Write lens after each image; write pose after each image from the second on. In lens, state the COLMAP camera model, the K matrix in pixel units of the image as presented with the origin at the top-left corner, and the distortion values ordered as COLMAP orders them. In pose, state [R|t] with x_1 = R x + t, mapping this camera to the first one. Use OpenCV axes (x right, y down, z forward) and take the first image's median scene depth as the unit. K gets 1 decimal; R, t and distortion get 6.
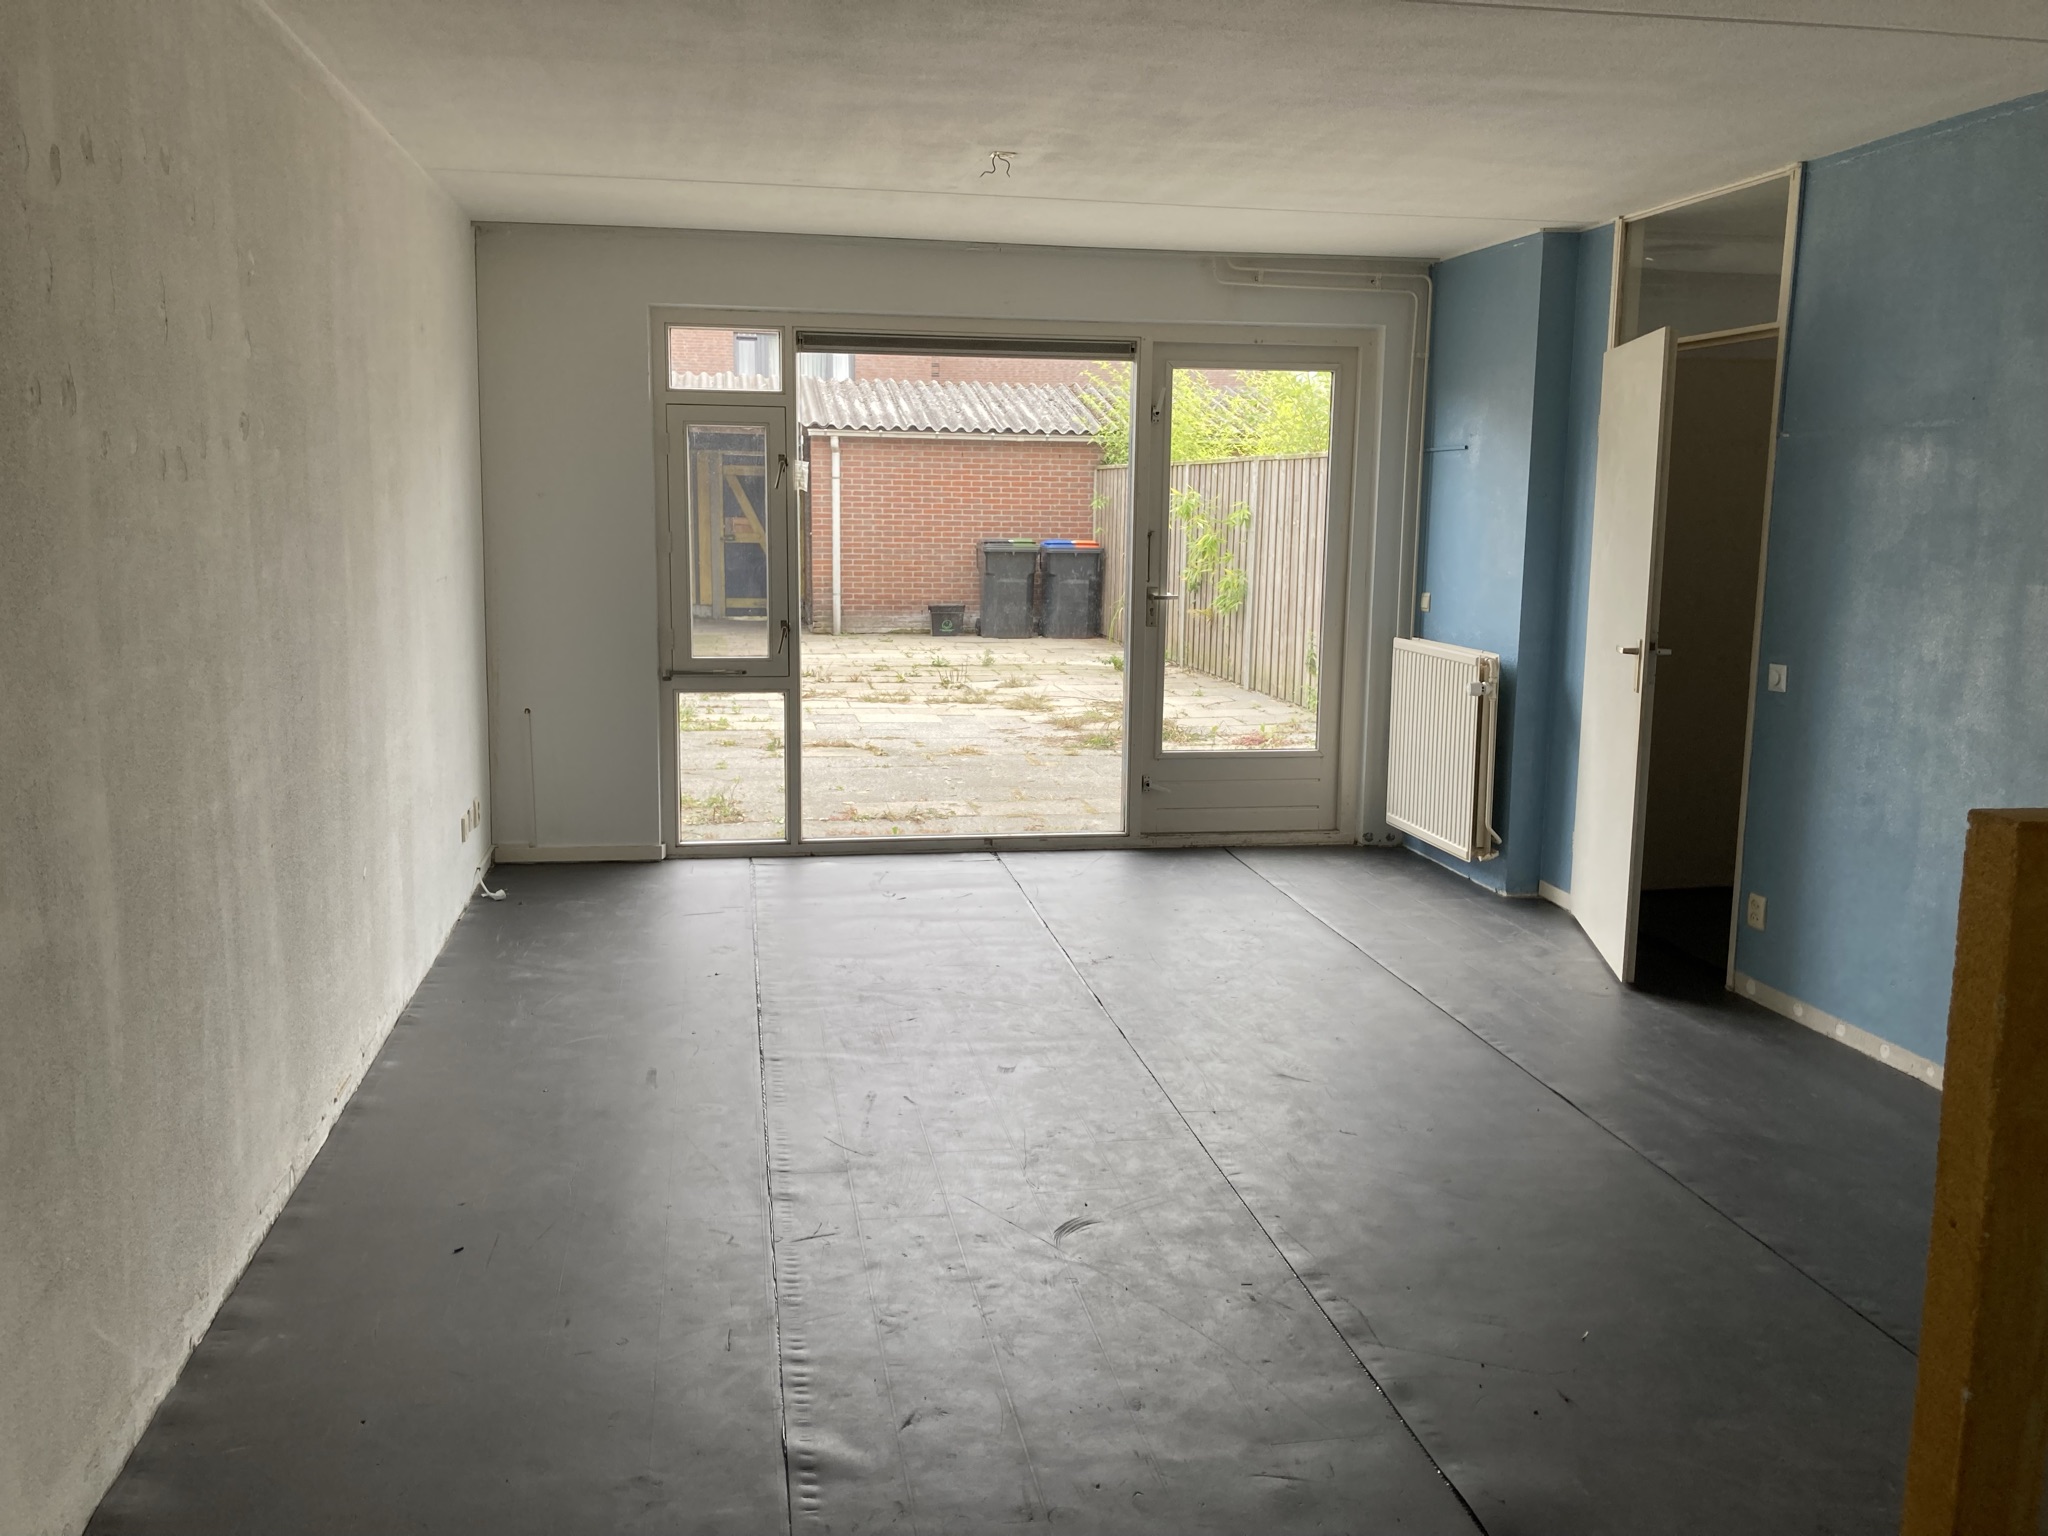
lens RADIAL K [[1688.4, 0, 1042.0], [0, 1688.4, 768.2], [0, 0, 1]] dist [0.044027, -0.009390]
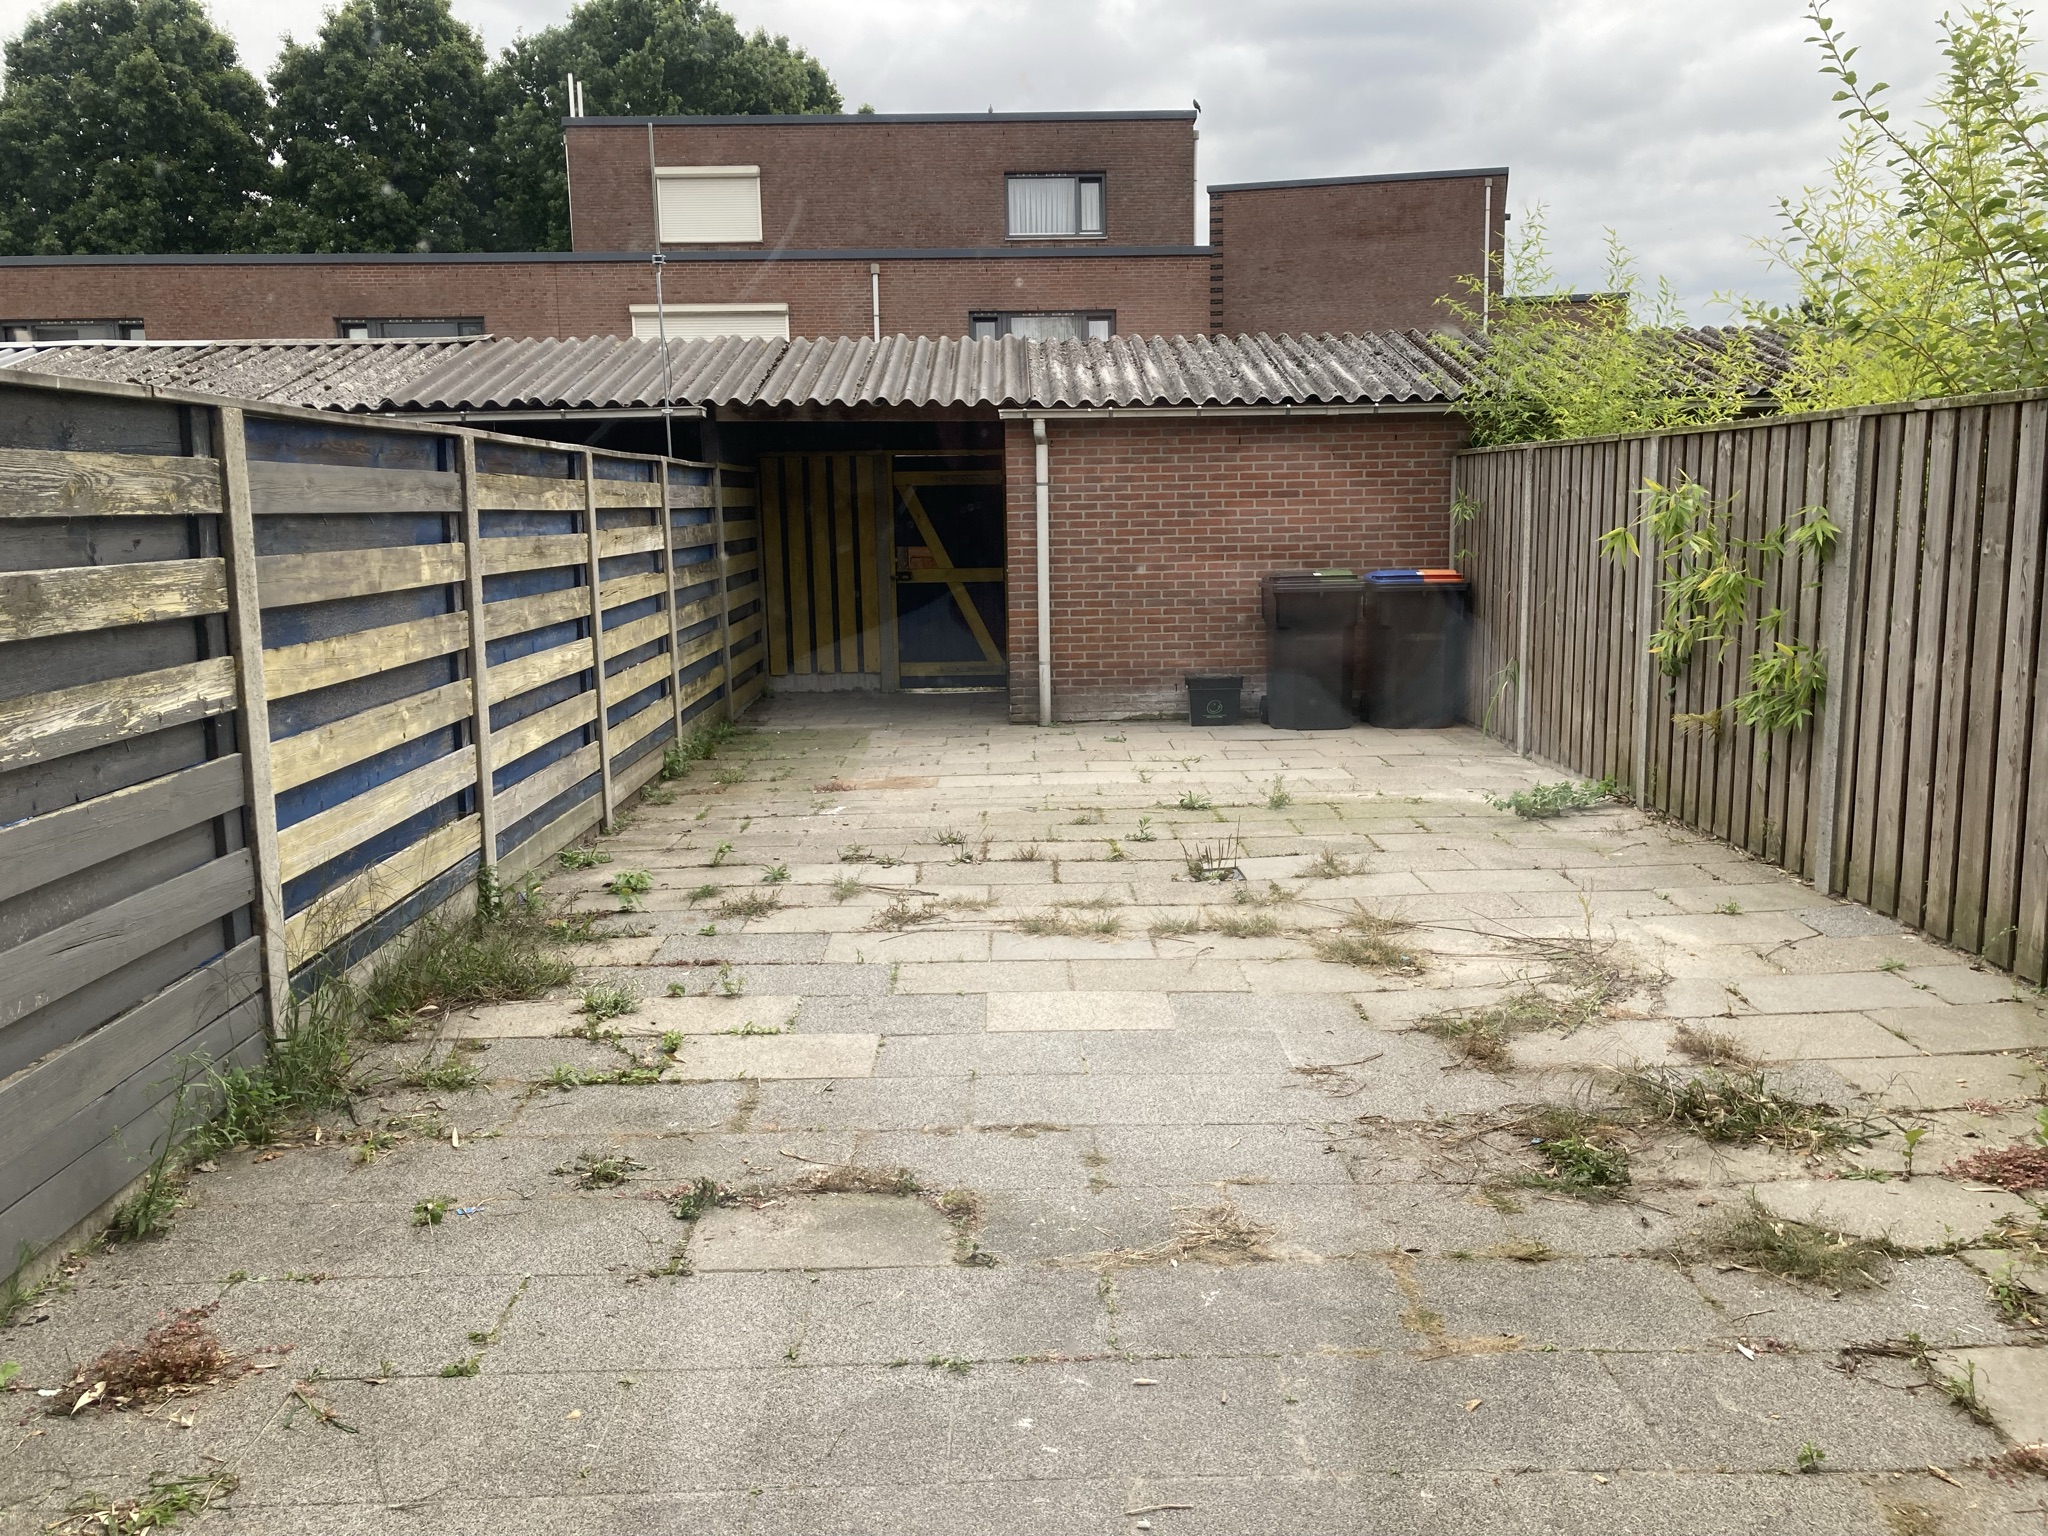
lens RADIAL K [[1688.4, 0, 1014.7], [0, 1688.4, 784.0], [0, 0, 1]] dist [0.044027, -0.009390]
pose [[0.982550, 0.000567, -0.185997, -0.011746], [0.000307, 0.999989, 0.004673, -0.059497], [0.185998, -0.004648, 0.982539, 0.359850]]
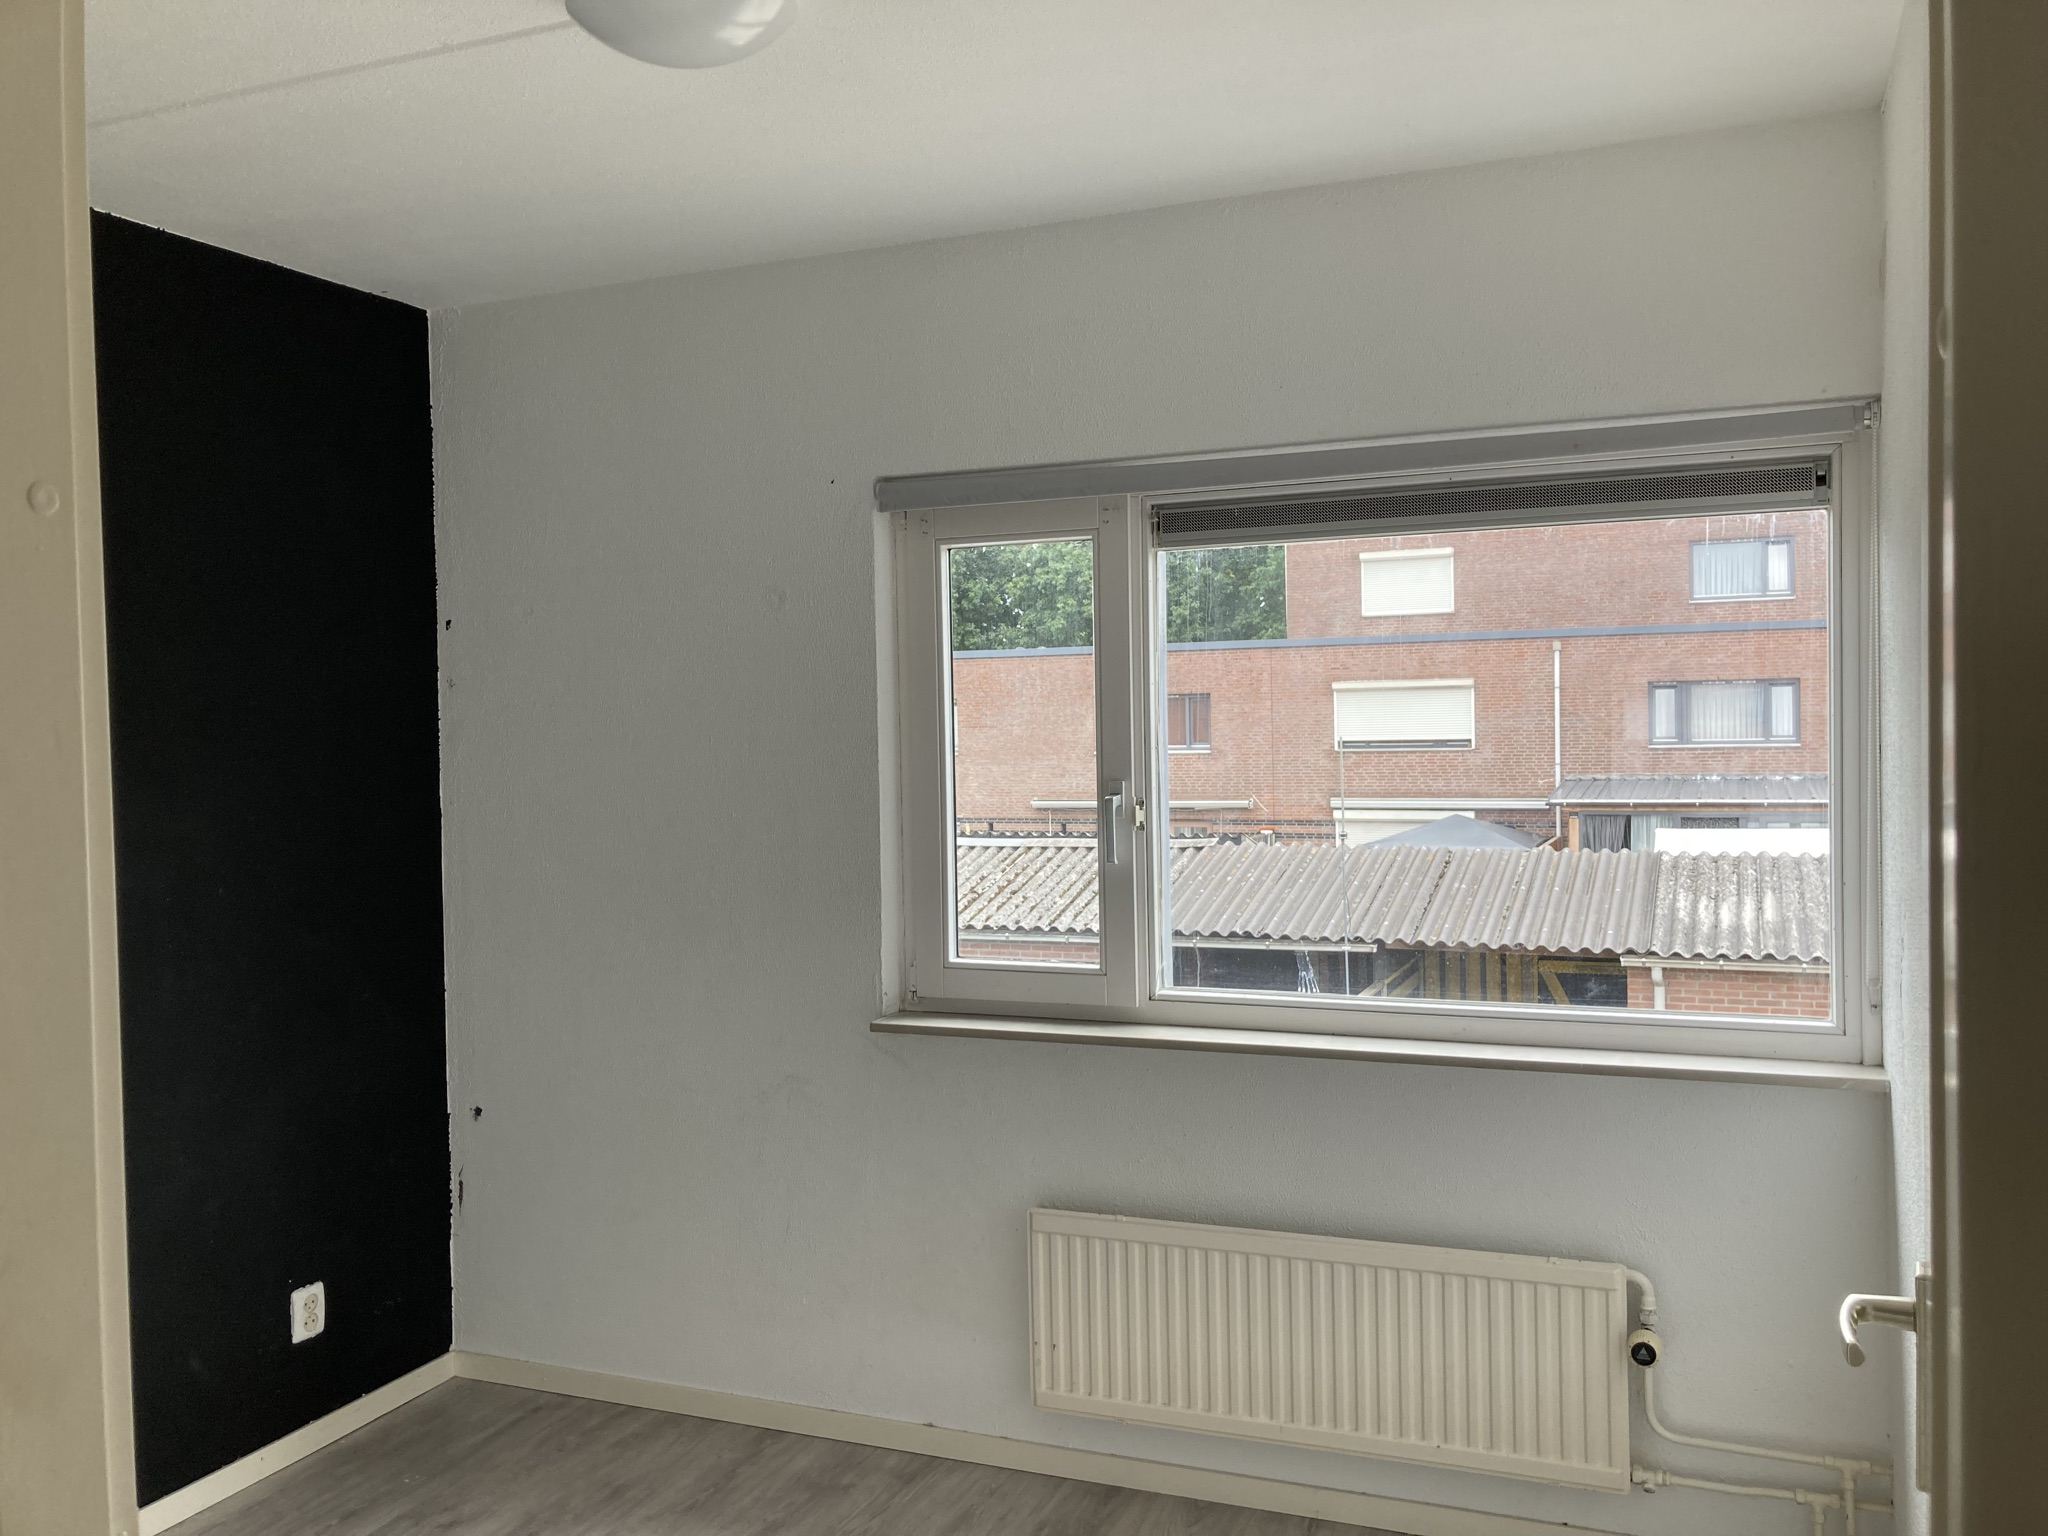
lens RADIAL K [[1688.4, 0, 1046.0], [0, 1688.4, 759.2], [0, 0, 1]] dist [0.044027, -0.009390]
pose [[0.839091, -0.015144, -0.543780, 0.064952], [-0.057699, 0.991496, -0.116646, -0.181041], [0.540922, 0.129252, 0.831082, 0.193176]]
